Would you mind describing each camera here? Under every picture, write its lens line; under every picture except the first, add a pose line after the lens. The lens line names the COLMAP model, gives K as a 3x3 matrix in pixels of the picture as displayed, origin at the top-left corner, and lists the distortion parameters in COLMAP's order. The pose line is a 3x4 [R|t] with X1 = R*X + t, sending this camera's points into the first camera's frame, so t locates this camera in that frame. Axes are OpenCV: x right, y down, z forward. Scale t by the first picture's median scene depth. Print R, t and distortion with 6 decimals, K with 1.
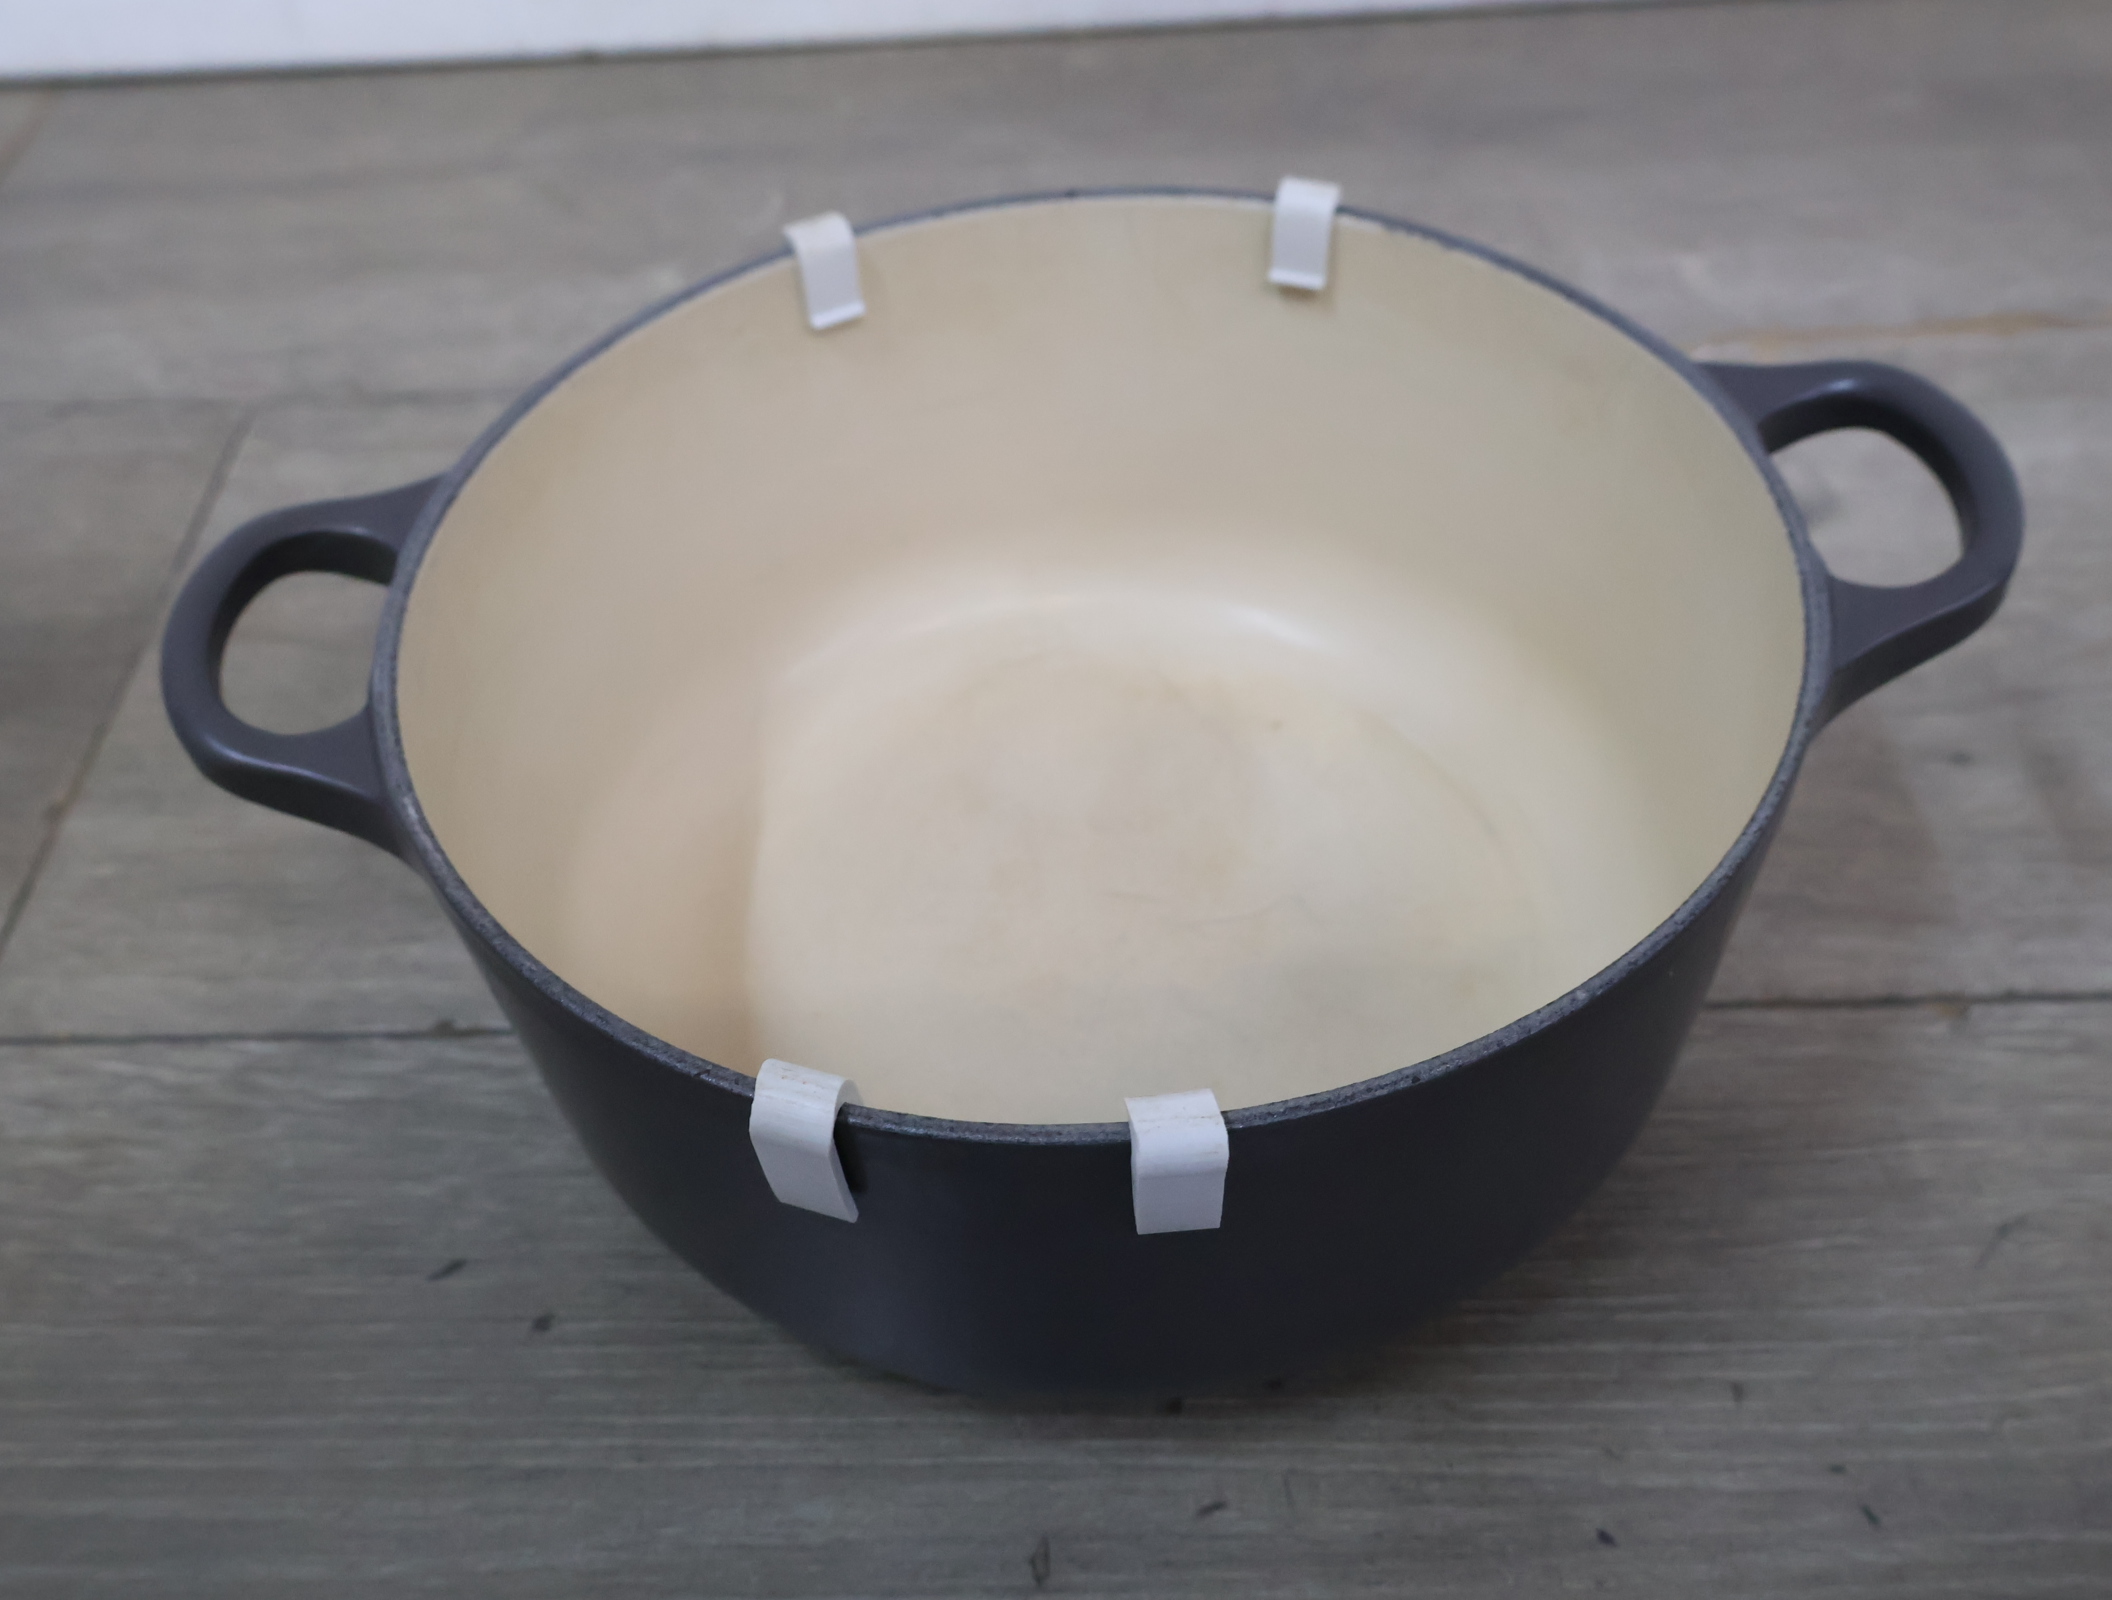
lens RADIAL K [[2162.2, 0, 1069.1], [0, 2162.2, 790.9], [0, 0, 1]] dist [0.014277, 0.000000]
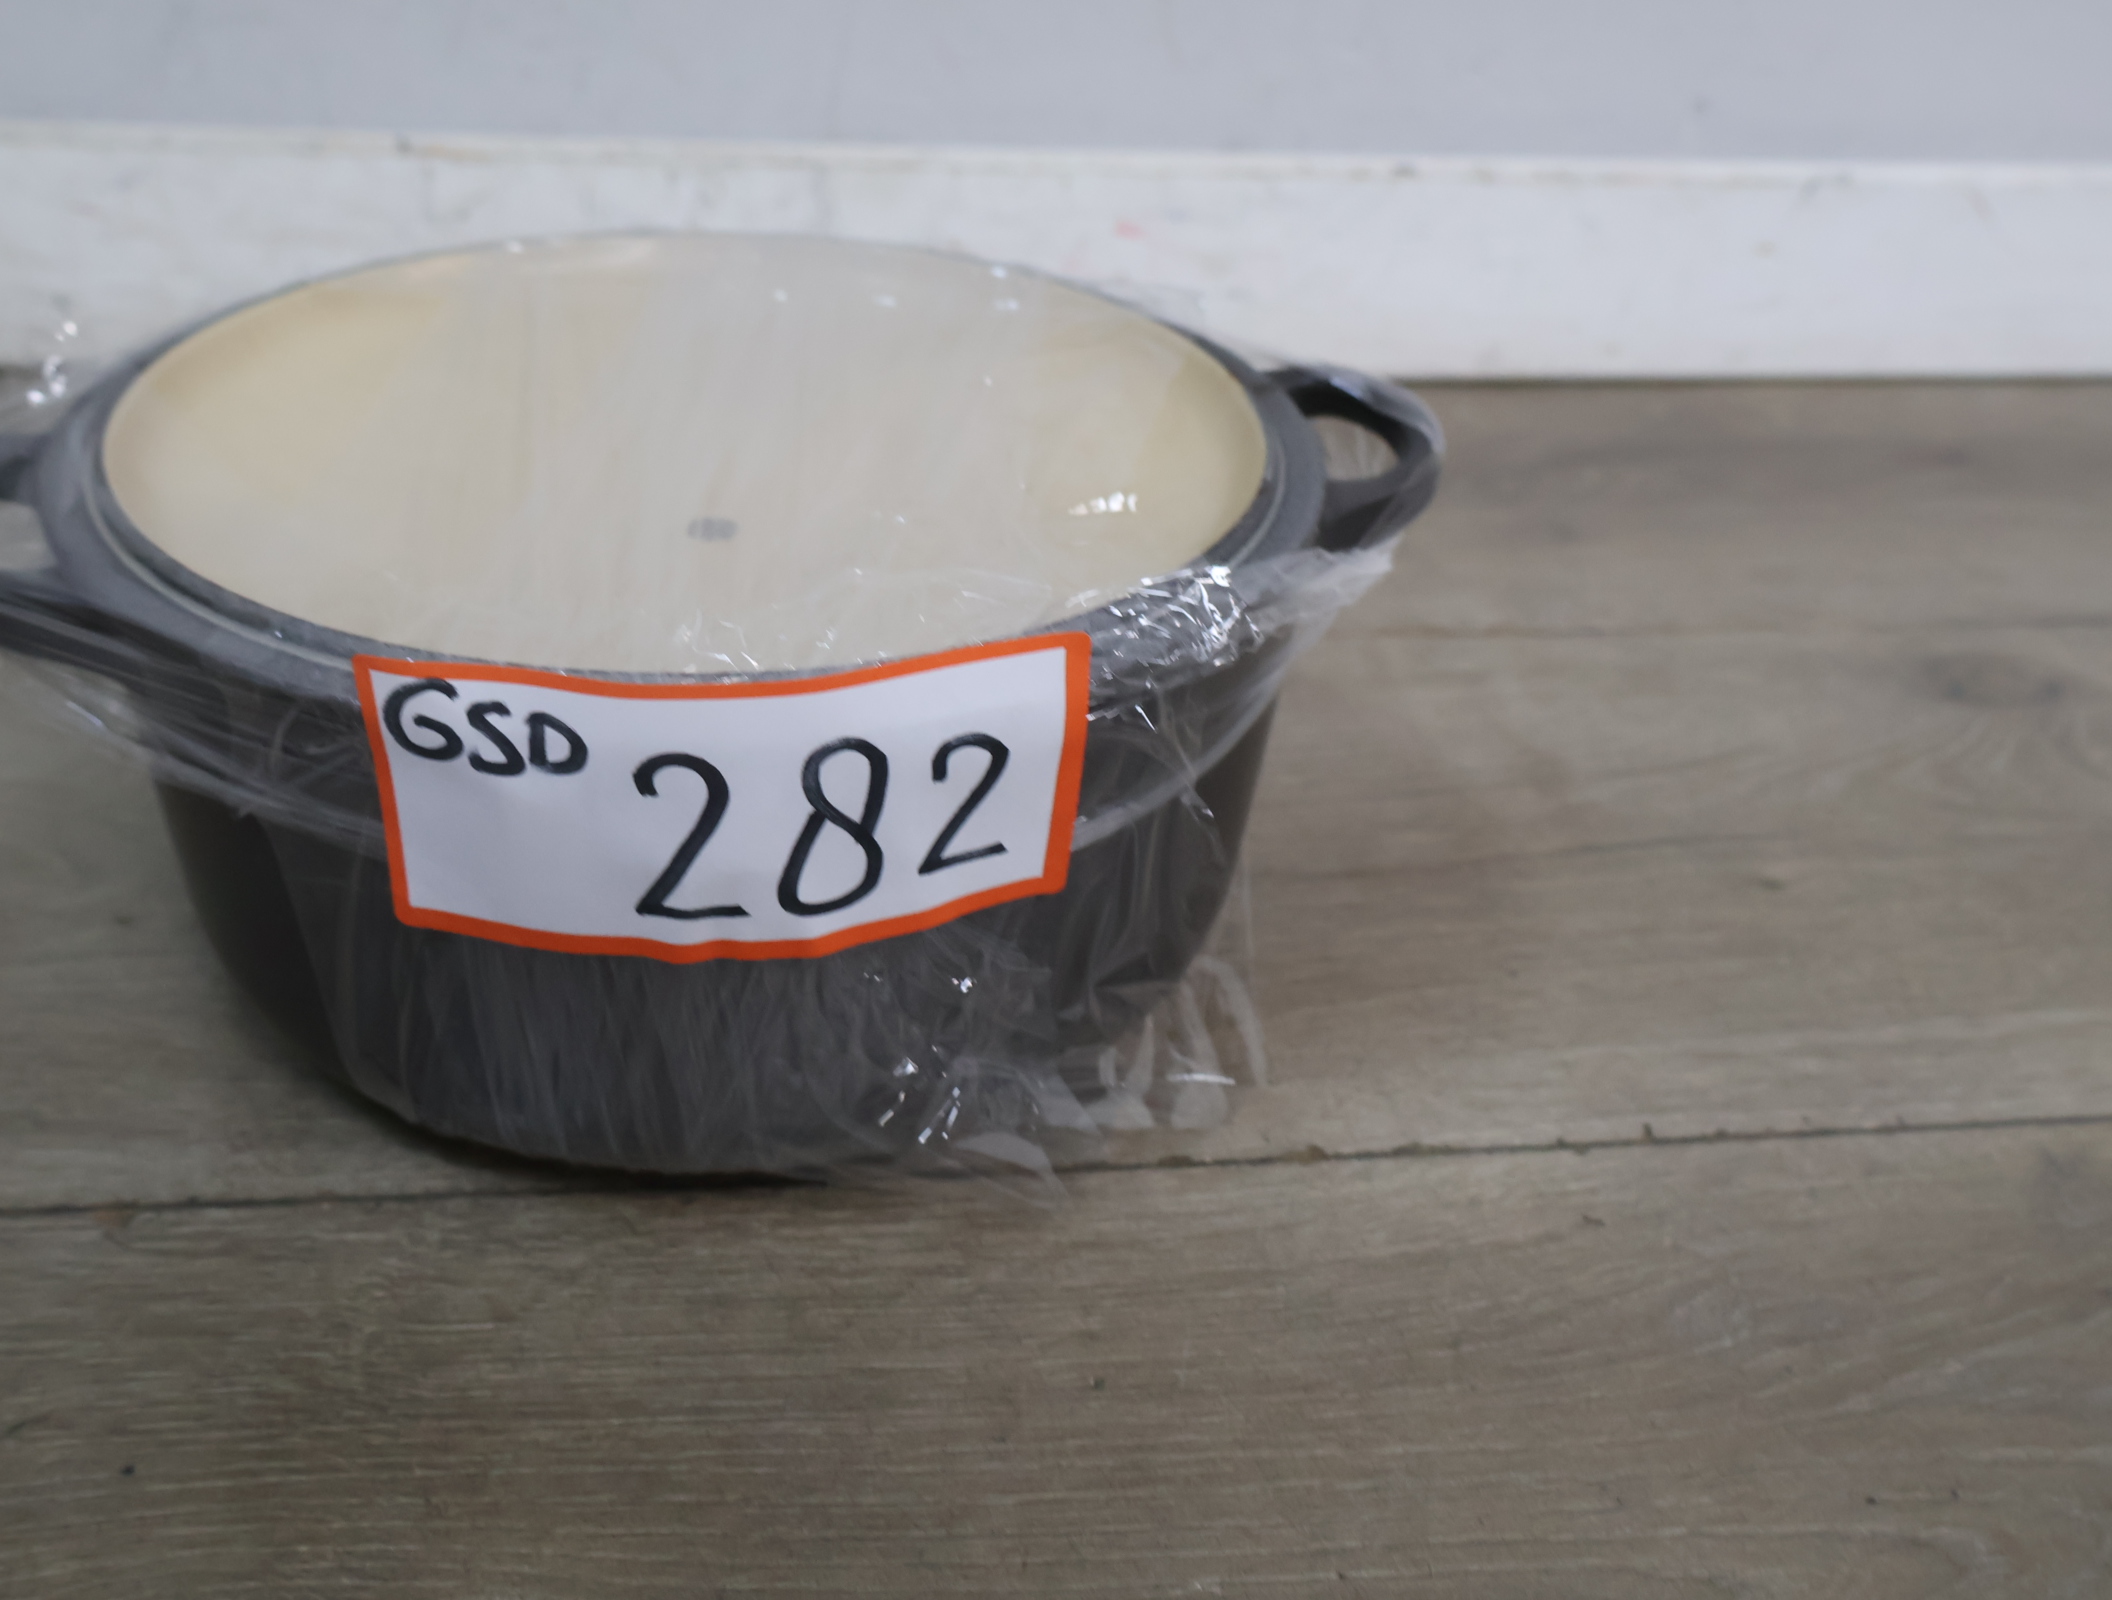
lens RADIAL K [[2162.2, 0, 1028.6], [0, 2162.2, 792.8], [0, 0, 1]] dist [0.014277, 0.000000]
pose [[0.982875, 0.032269, 0.181424, 0.689495], [0.013228, 0.969651, -0.244134, 0.175686], [-0.183796, 0.242353, 0.952620, -0.015265]]
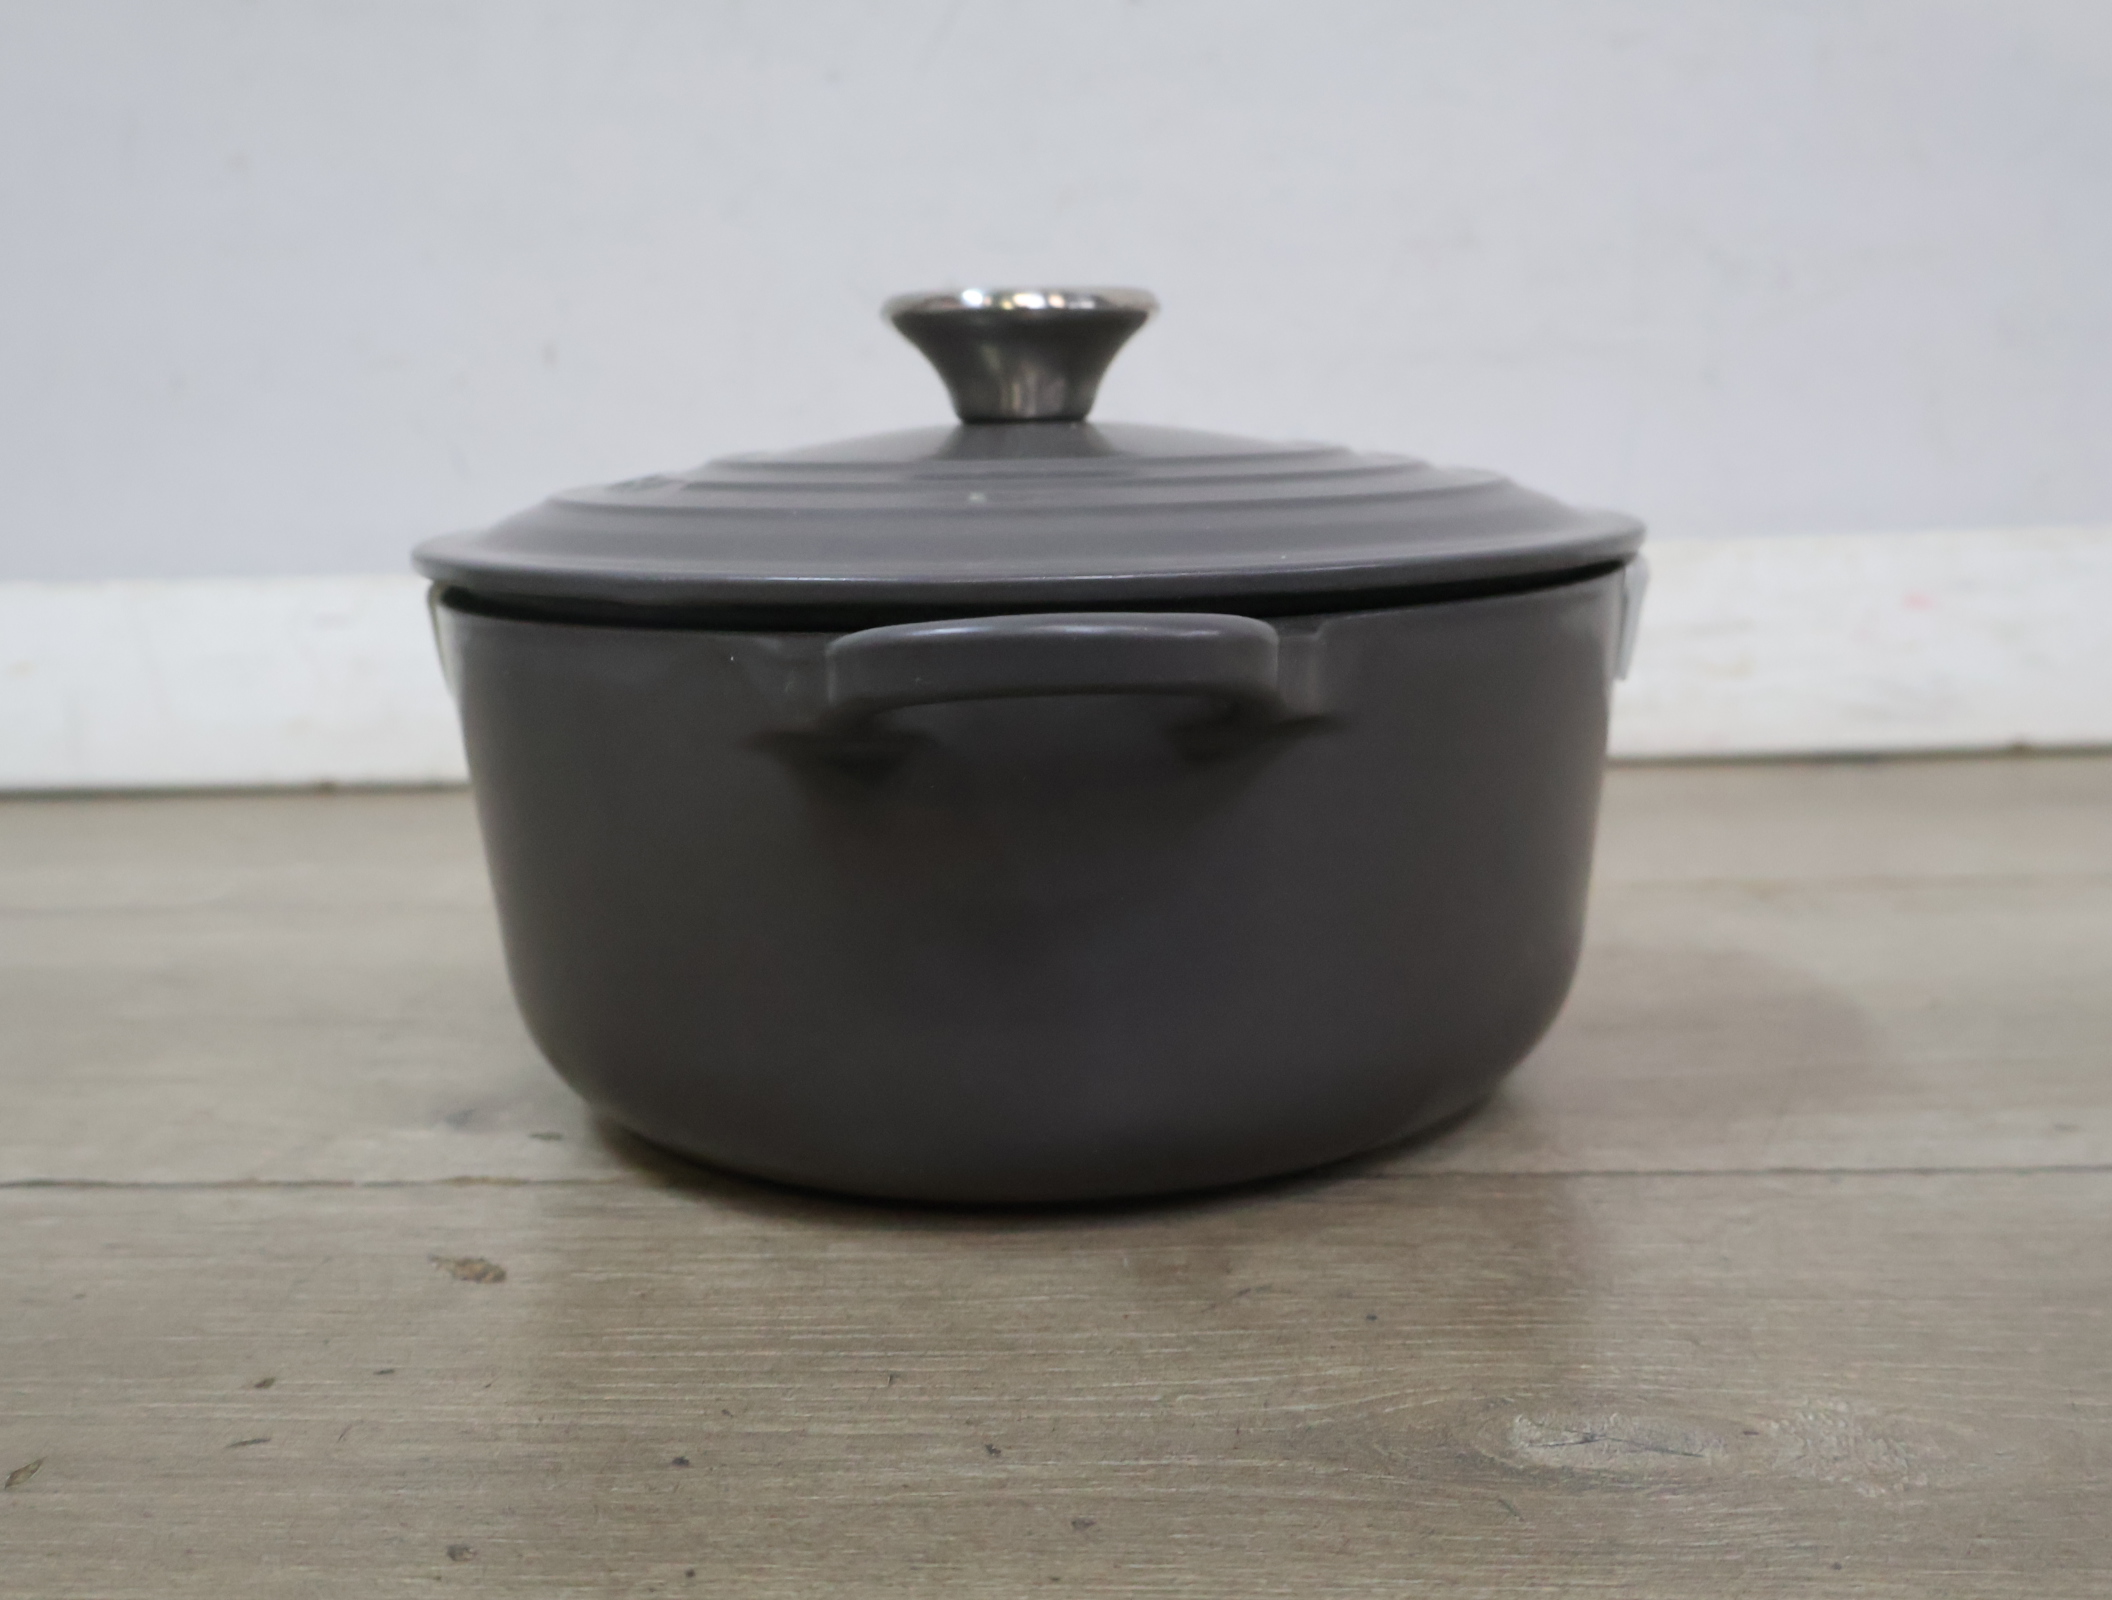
lens RADIAL K [[2162.2, 0, 1057.4], [0, 2162.2, 807.4], [0, 0, 1]] dist [0.014277, 0.000000]
pose [[0.998606, 0.039645, -0.034842, 0.384743], [-0.052421, 0.821858, -0.567276, 0.564781], [0.006145, 0.568312, 0.822790, 0.144384]]
